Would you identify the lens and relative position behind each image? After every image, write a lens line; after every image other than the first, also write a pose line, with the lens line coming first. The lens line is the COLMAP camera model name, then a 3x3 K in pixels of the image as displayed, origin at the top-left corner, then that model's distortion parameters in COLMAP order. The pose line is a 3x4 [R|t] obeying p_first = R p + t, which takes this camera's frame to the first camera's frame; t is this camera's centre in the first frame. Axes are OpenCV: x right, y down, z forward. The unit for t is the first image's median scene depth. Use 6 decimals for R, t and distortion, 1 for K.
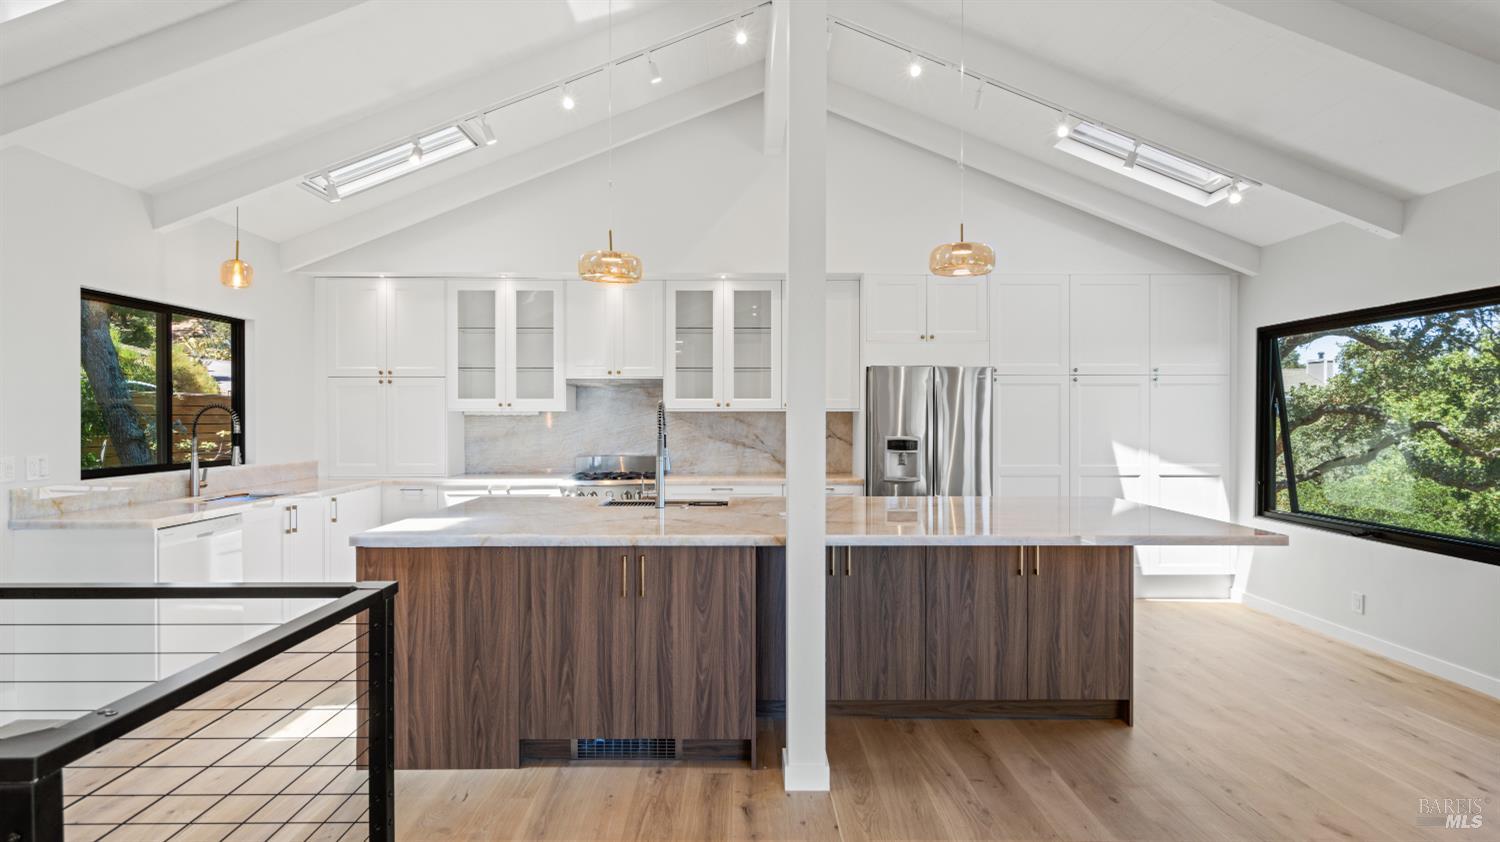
lens RADIAL K [[789.6, 0, 747.5], [0, 789.6, 421.4], [0, 0, 1]] dist [0.003968, 0.003108]
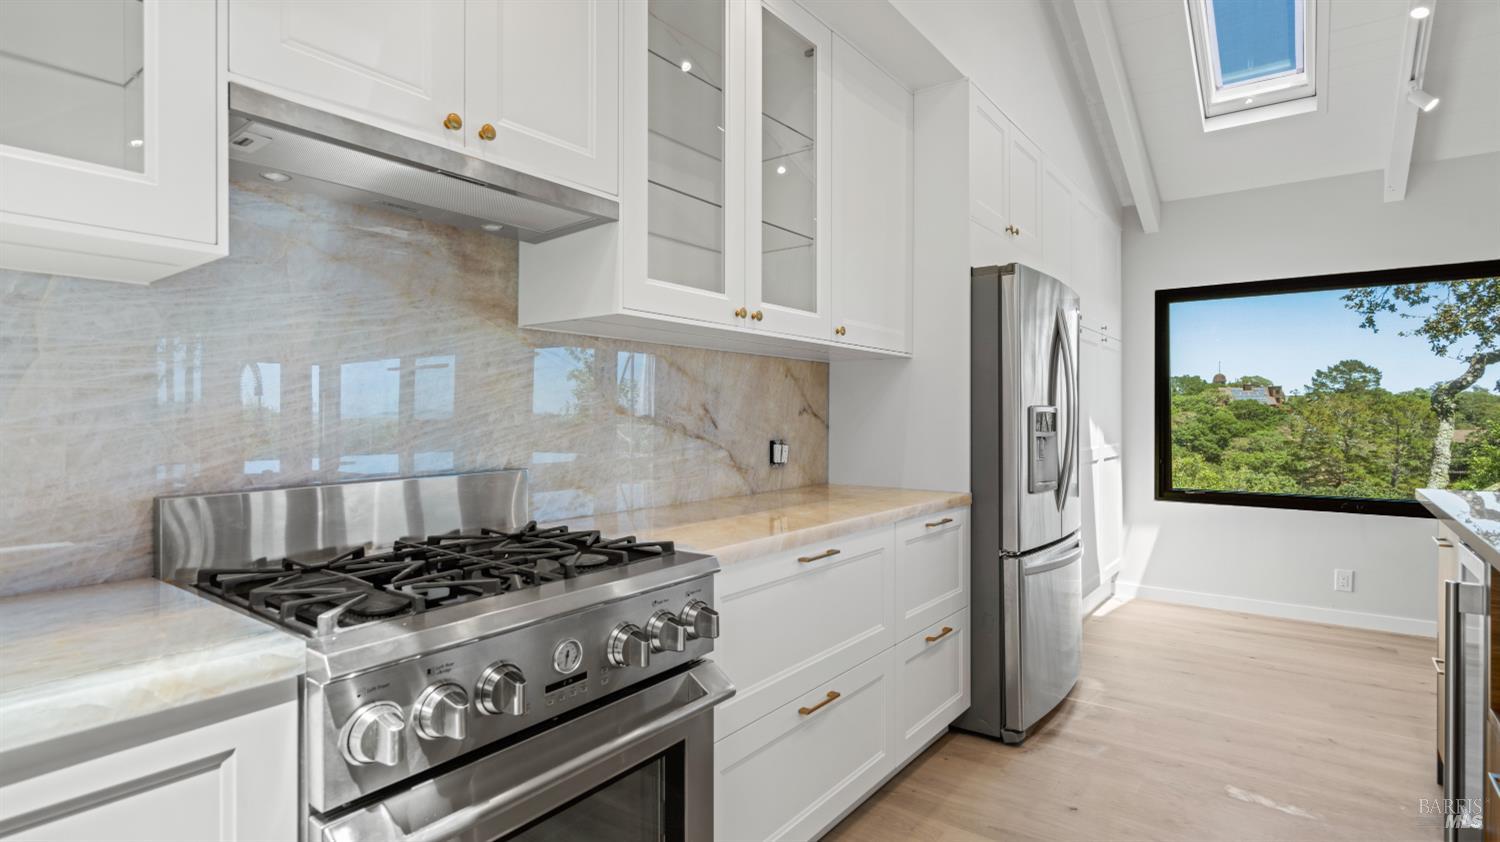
lens RADIAL K [[738.0, 0, 748.5], [0, 738.0, 417.7], [0, 0, 1]] dist [0.001580, 0.000412]
pose [[0.611741, -0.000725, 0.791058, -0.306164], [0.003105, 0.999994, -0.001486, 0.026695], [-0.791052, 0.003365, 0.611739, 0.836493]]
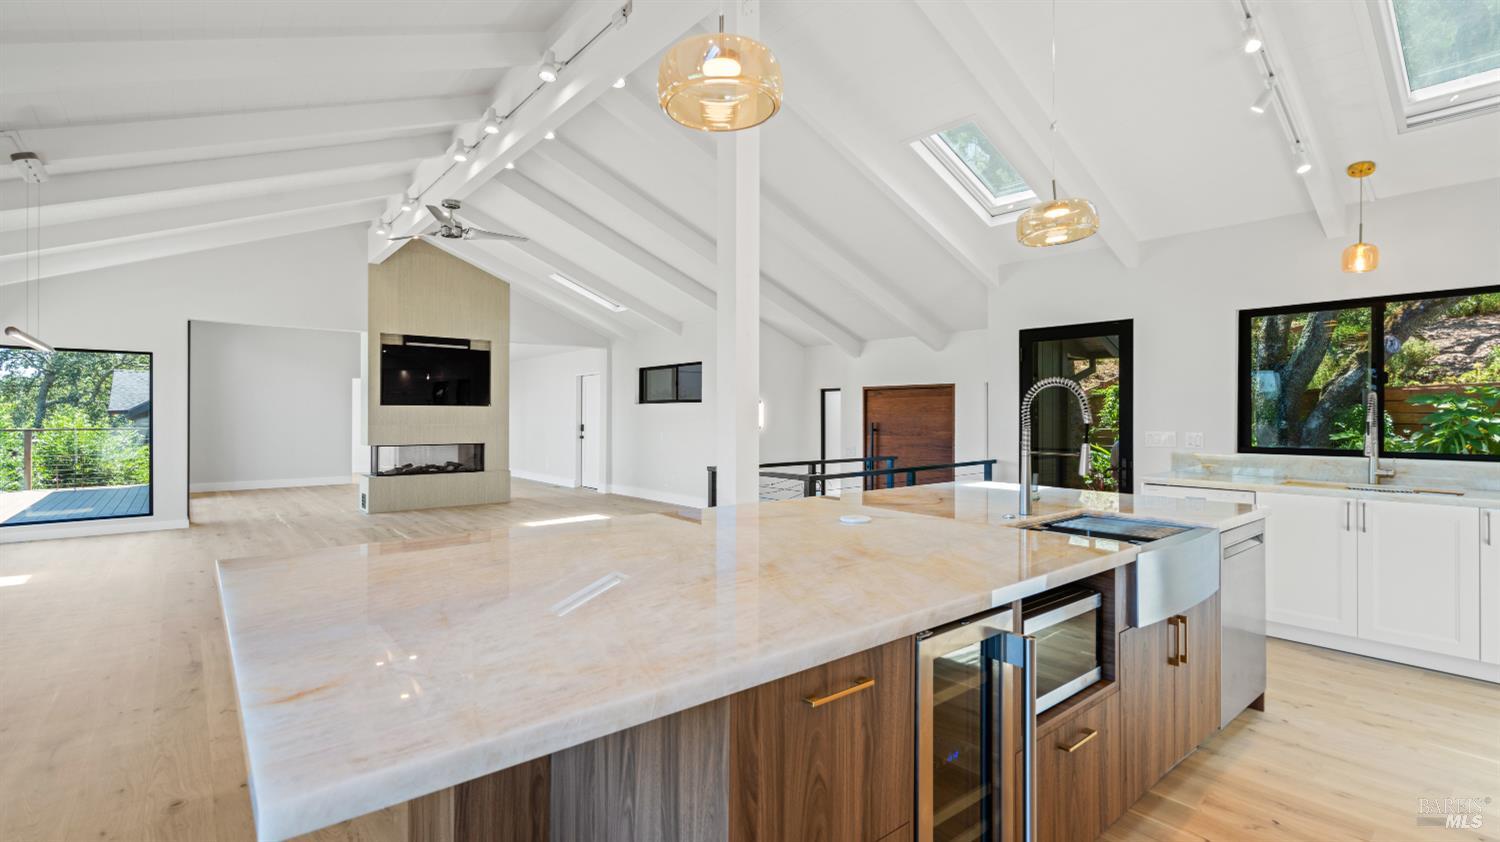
lens RADIAL K [[671.8, 0, 740.1], [0, 671.8, 410.3], [0, 0, 1]] dist [-0.012058, 0.001878]
pose [[-0.780937, -0.004942, -0.624590, 0.365016], [-0.004754, 0.999987, -0.001968, 0.004776], [0.624592, 0.001433, -0.780950, 0.927577]]
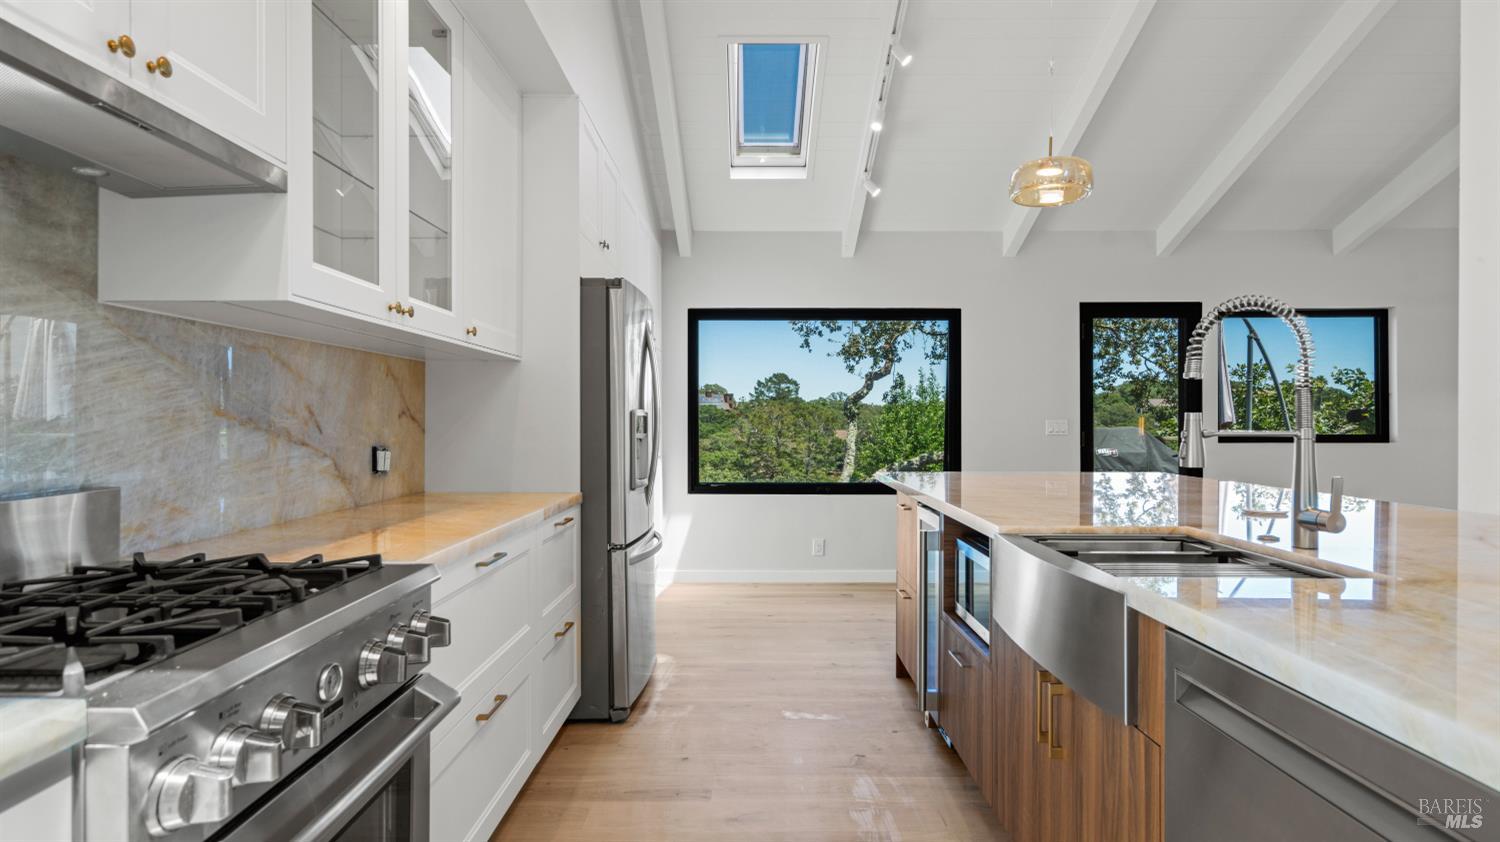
lens RADIAL K [[789.6, 0, 740.5], [0, 789.6, 425.4], [0, 0, 1]] dist [0.003968, 0.003108]
pose [[0.022347, -0.006434, 0.999730, -0.372166], [0.005065, 0.999967, 0.006322, 0.026723], [-0.999737, 0.004922, 0.022379, 0.893434]]
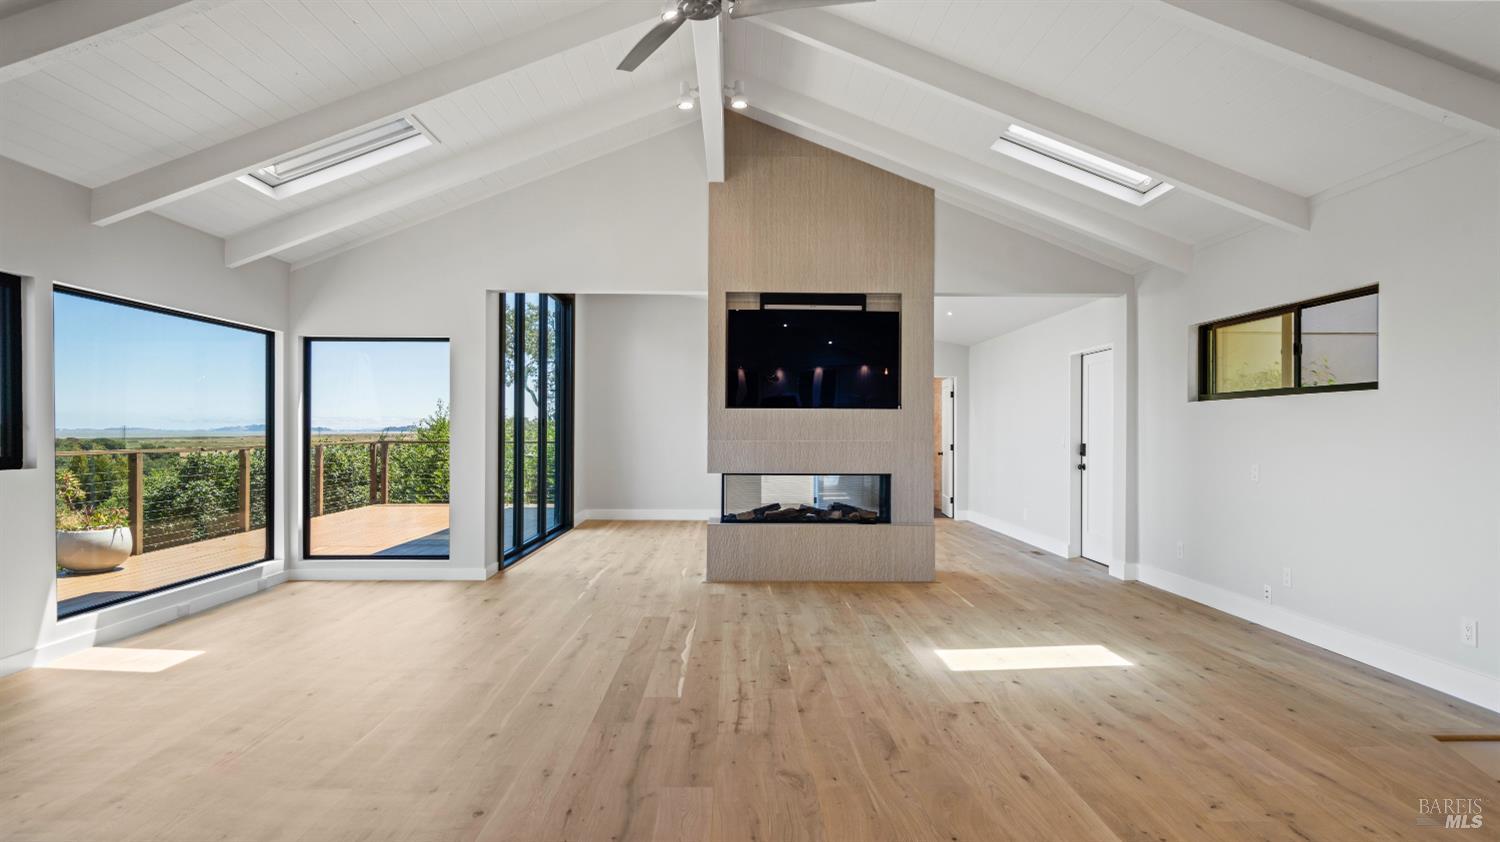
lens RADIAL K [[810.3, 0, 761.3], [0, 810.3, 425.4], [0, 0, 1]] dist [0.020657, 0.000174]
pose [[-0.999785, -0.005775, -0.019929, 0.015870], [-0.005791, 0.999983, 0.000738, 0.017564], [0.019924, 0.000854, -0.999801, 0.358495]]
